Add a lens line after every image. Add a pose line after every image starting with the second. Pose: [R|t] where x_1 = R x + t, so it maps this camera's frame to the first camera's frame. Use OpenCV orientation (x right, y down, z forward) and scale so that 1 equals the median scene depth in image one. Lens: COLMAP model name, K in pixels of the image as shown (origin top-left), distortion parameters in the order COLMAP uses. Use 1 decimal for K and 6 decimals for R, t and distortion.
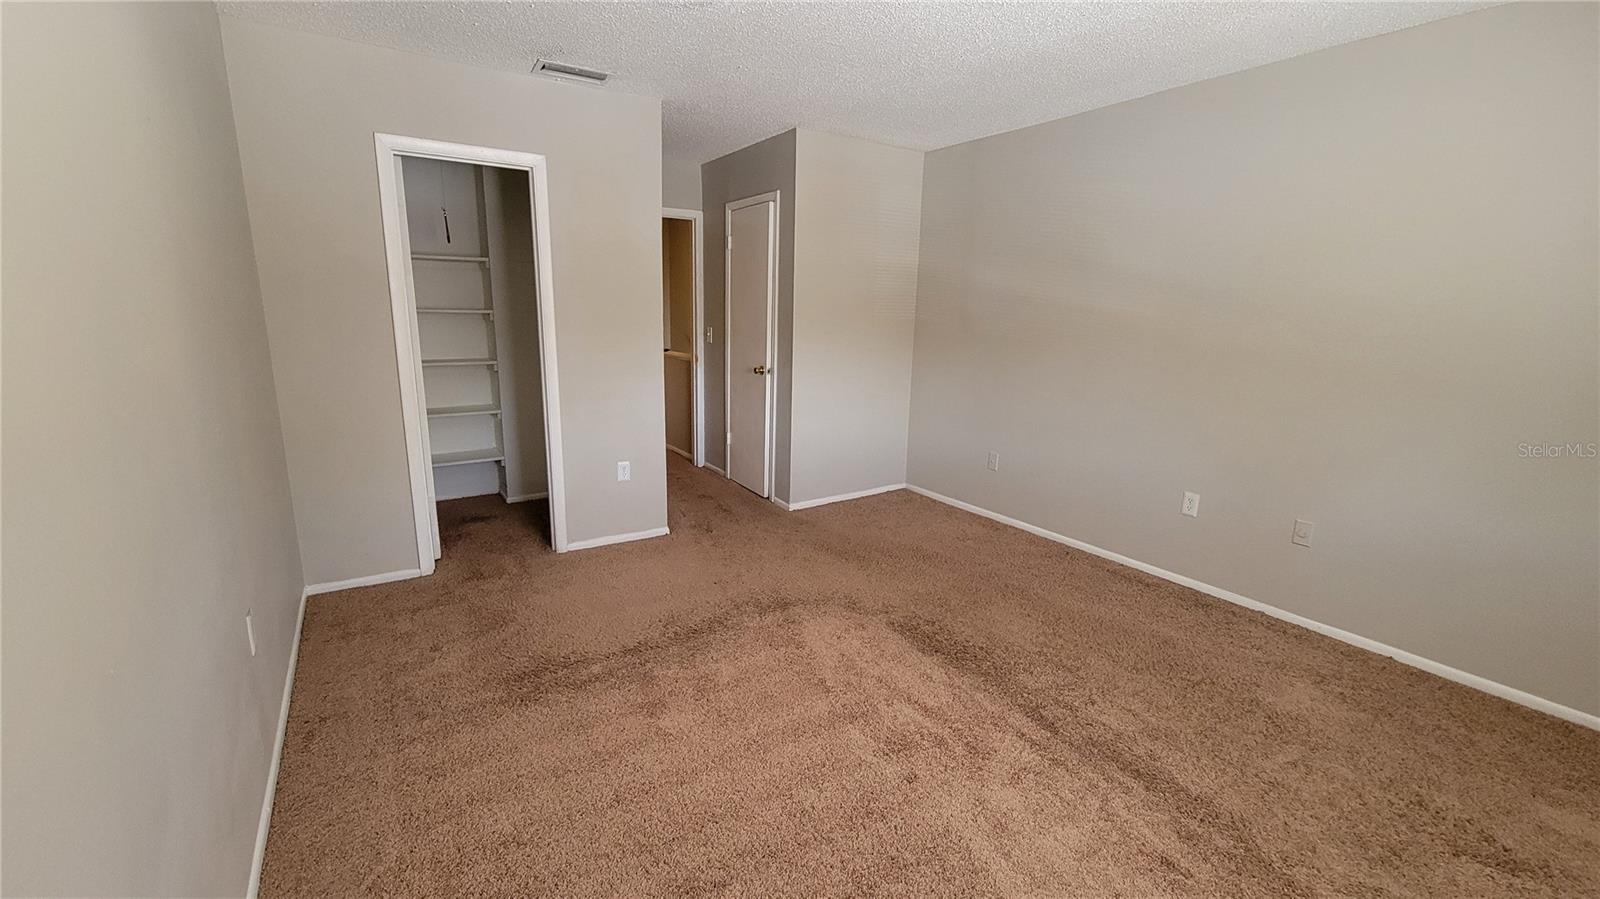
lens RADIAL K [[651.0, 0, 792.6], [0, 651.0, 448.7], [0, 0, 1]] dist [-0.003073, 0.000811]
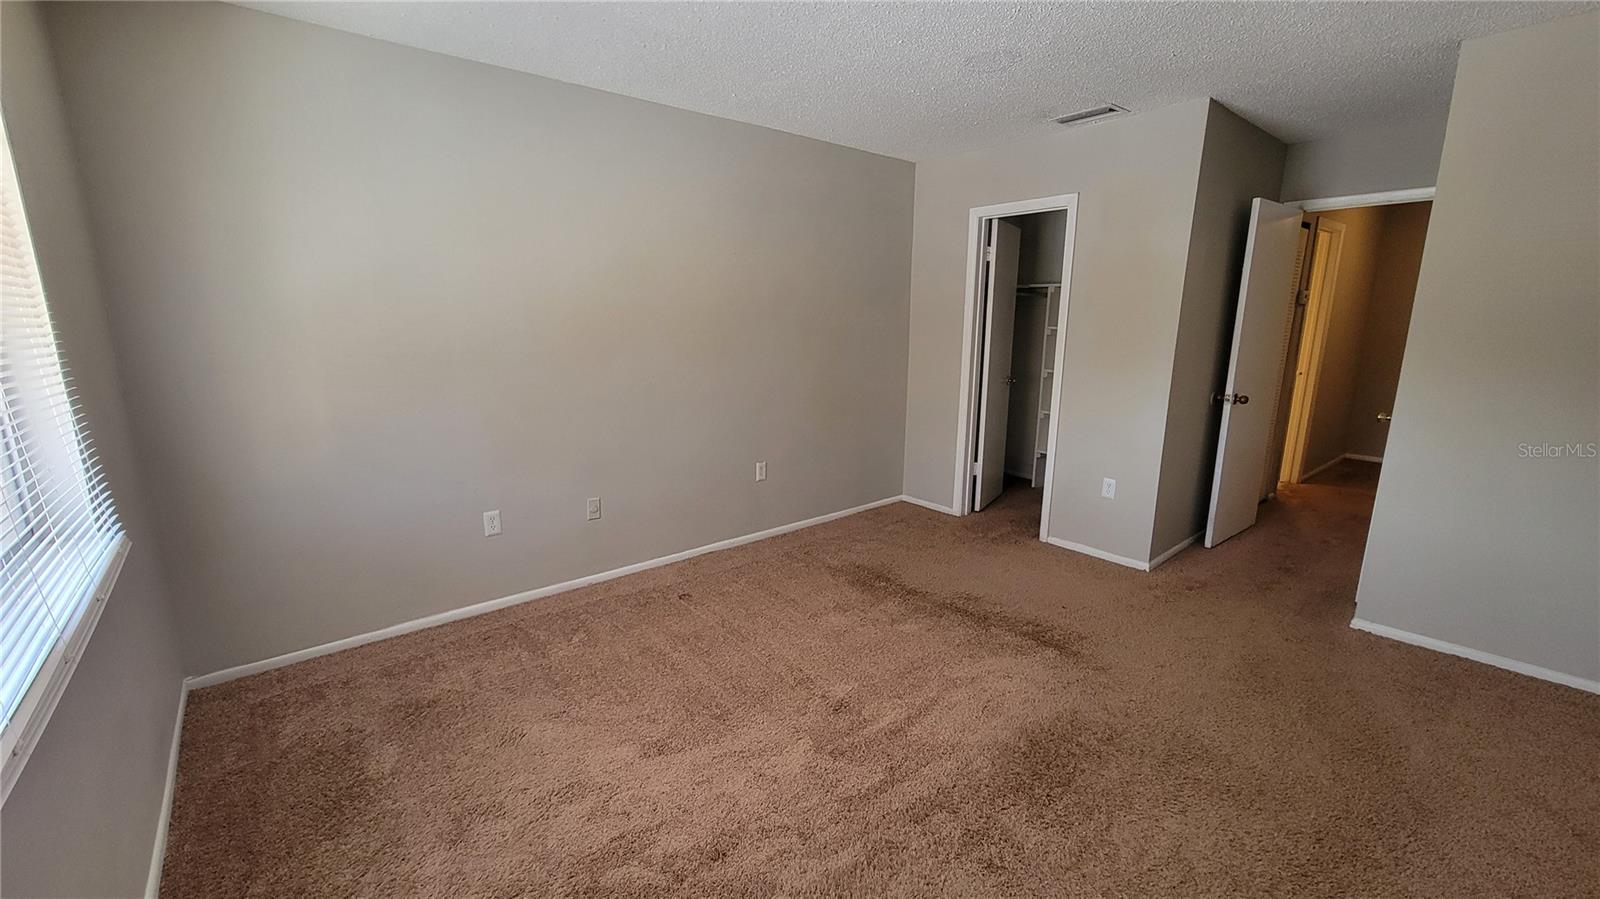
lens RADIAL K [[651.0, 0, 793.5], [0, 651.0, 453.6], [0, 0, 1]] dist [-0.003073, 0.000811]
pose [[0.121049, 0.191613, -0.973977, 0.749419], [-0.204974, 0.964871, 0.164347, -0.095453], [0.971253, 0.179746, 0.156073, 0.417548]]
